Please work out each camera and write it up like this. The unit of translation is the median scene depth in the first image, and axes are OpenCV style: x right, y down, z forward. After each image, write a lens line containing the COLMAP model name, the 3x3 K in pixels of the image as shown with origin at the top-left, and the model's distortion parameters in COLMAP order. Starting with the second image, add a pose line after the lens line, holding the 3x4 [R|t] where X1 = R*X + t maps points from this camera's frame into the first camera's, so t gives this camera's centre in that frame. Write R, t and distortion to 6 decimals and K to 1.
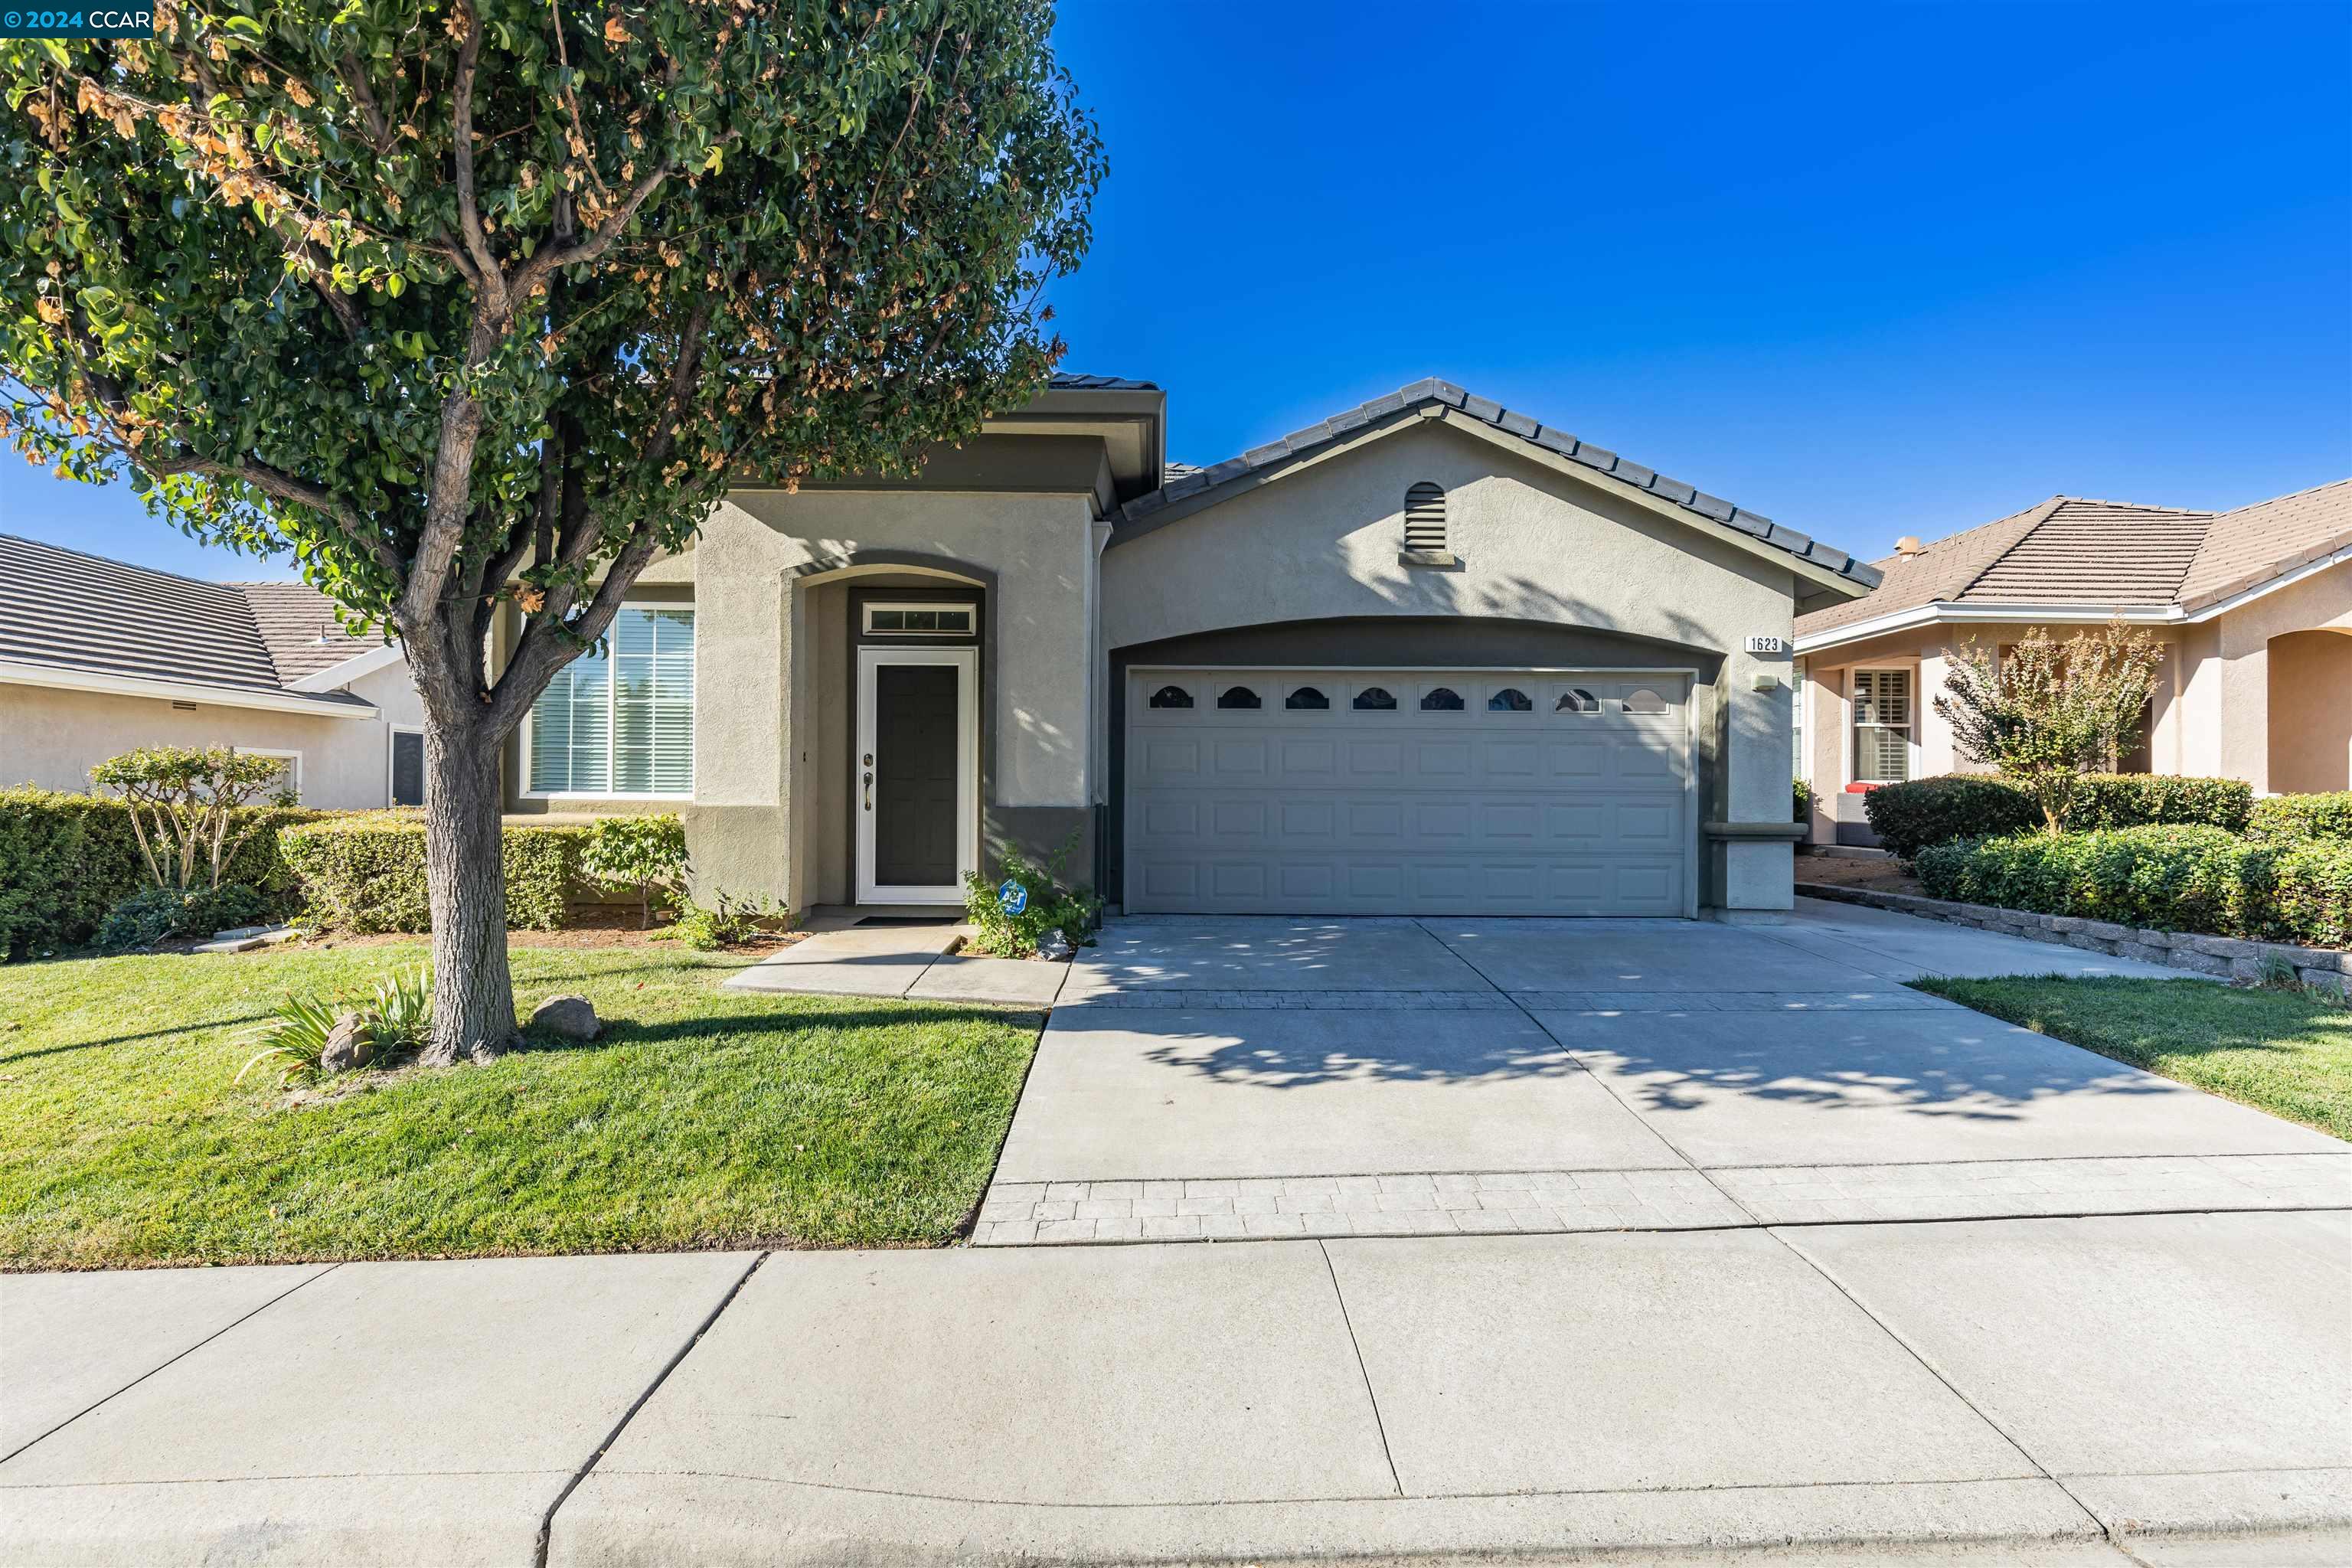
lens RADIAL K [[1146.4, 0, 1249.6], [0, 1146.4, 796.3], [0, 0, 1]] dist [0.011249, 0.000031]
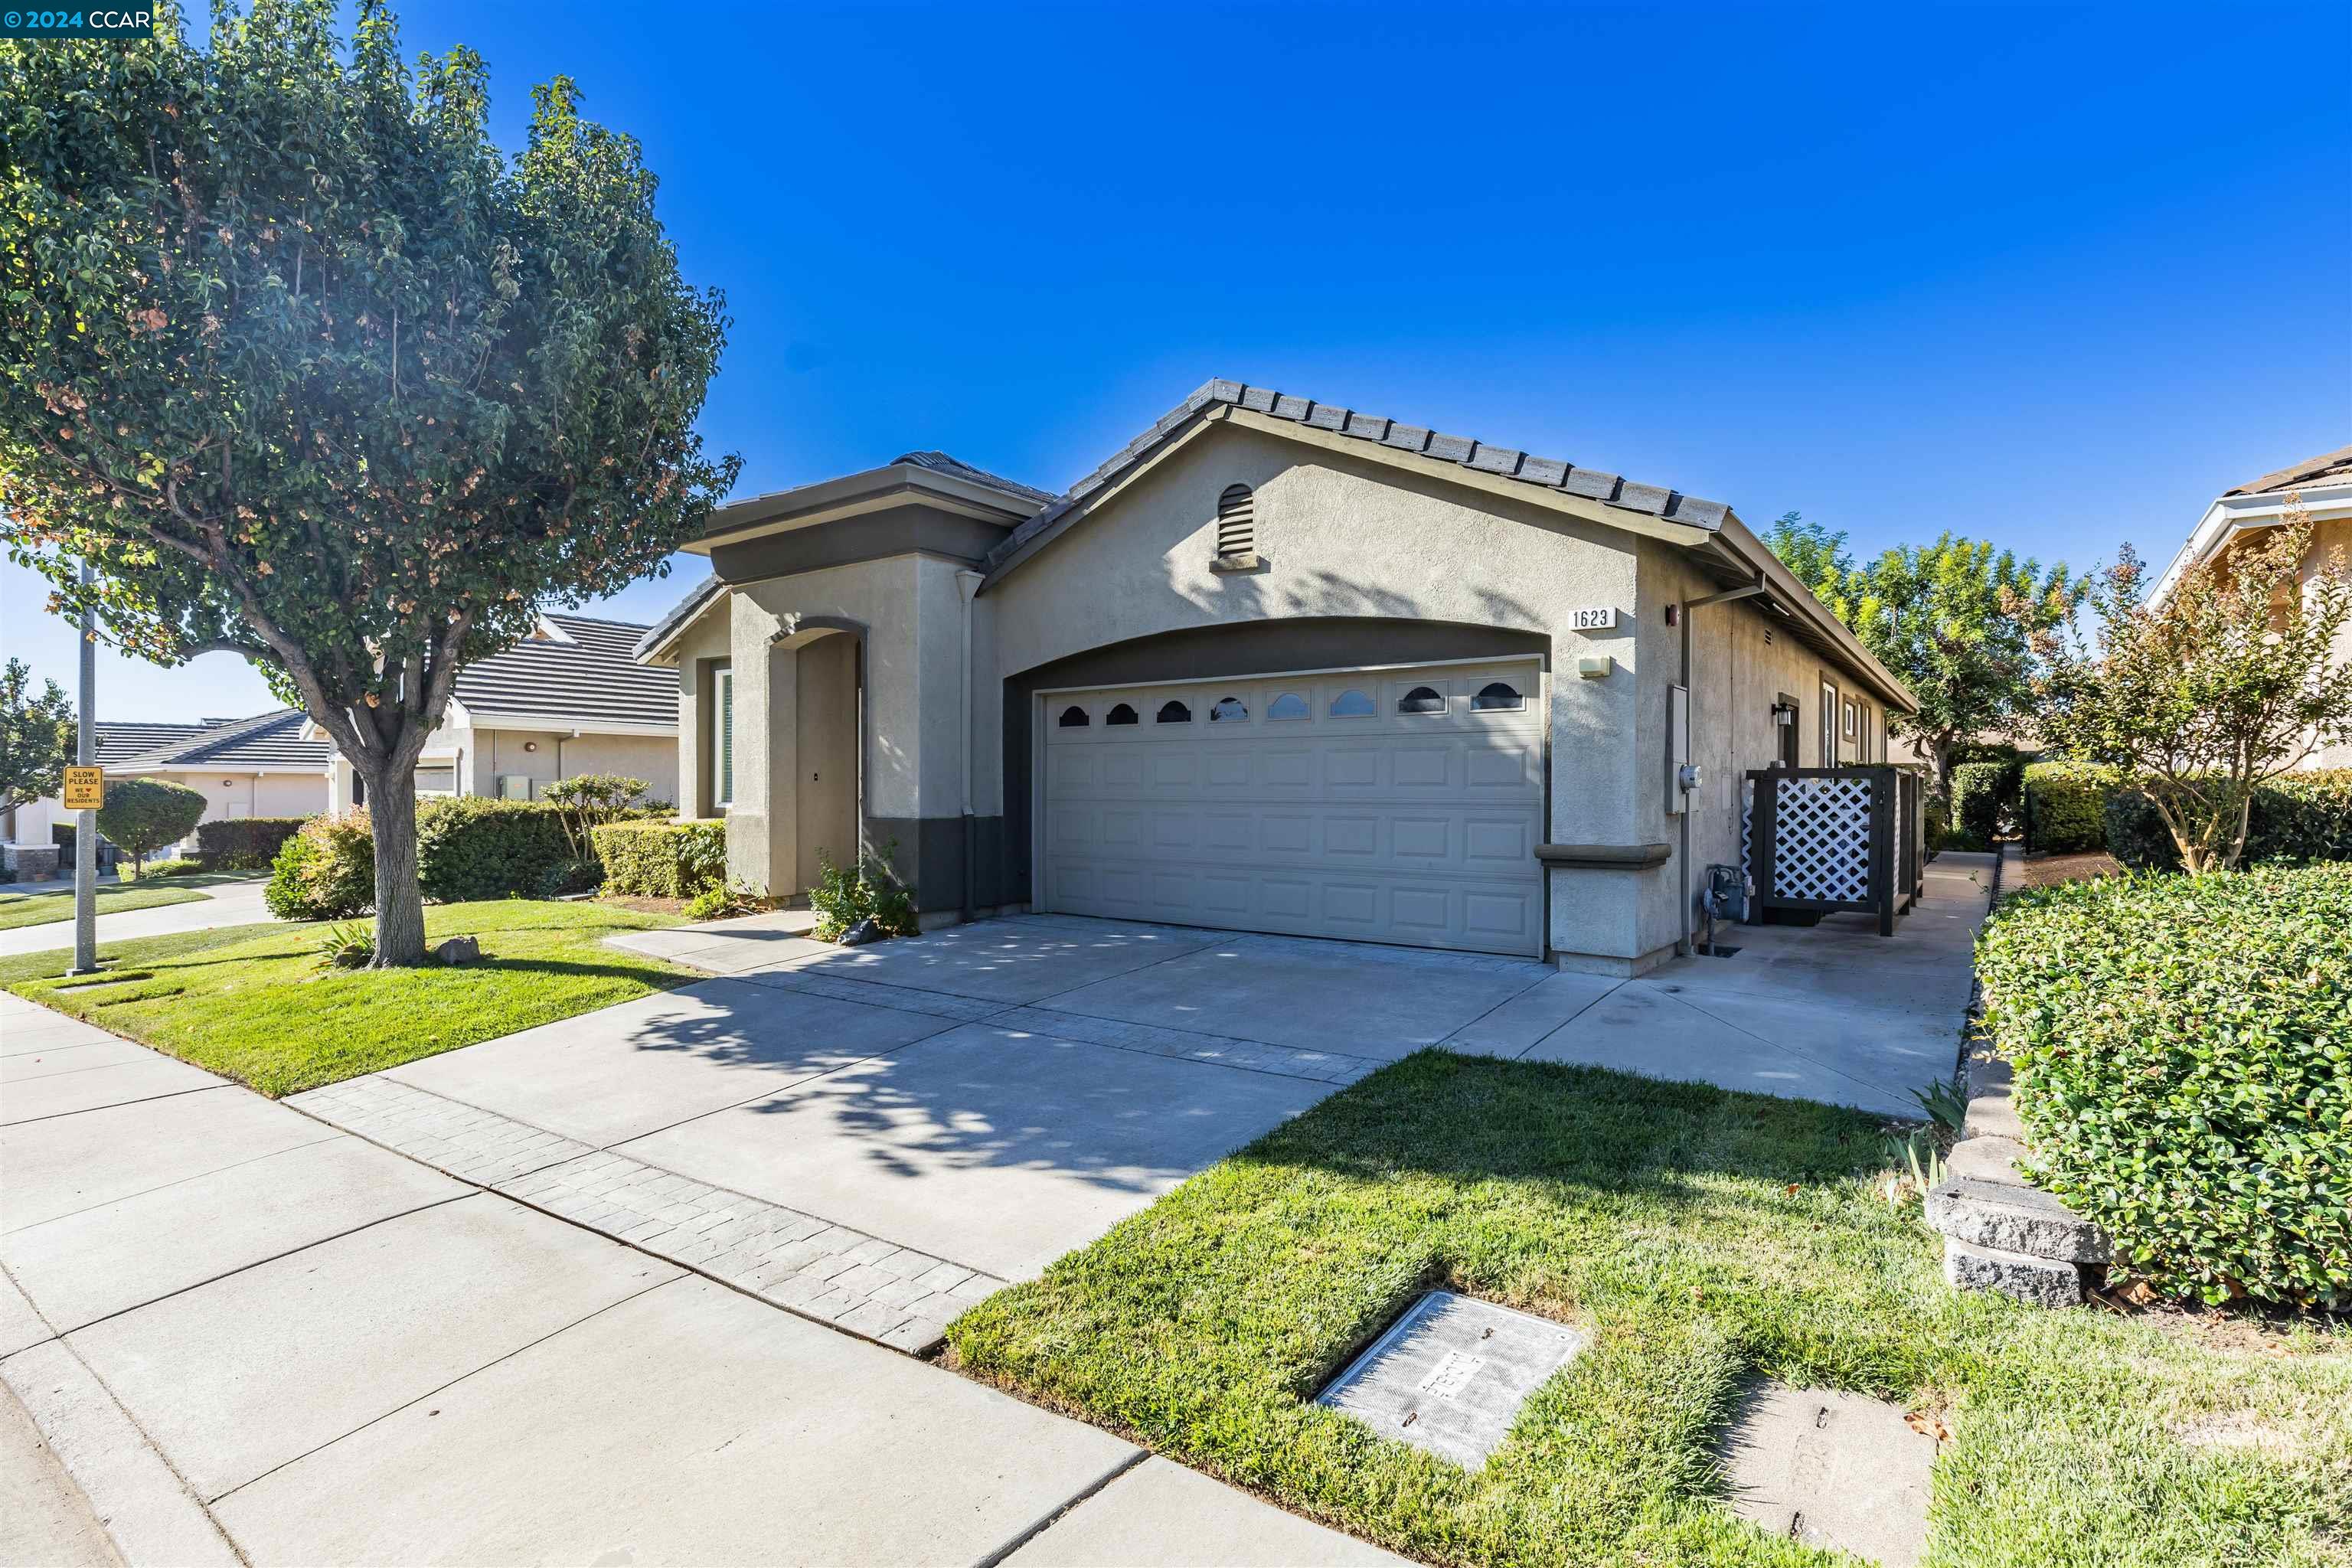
lens RADIAL K [[1146.4, 0, 1229.6], [0, 1146.4, 790.3], [0, 0, 1]] dist [0.011249, 0.000031]
pose [[0.796006, -0.004482, -0.605272, 0.734421], [0.001831, 0.999986, -0.004997, -0.010692], [0.605286, 0.002869, 0.796003, 0.226418]]
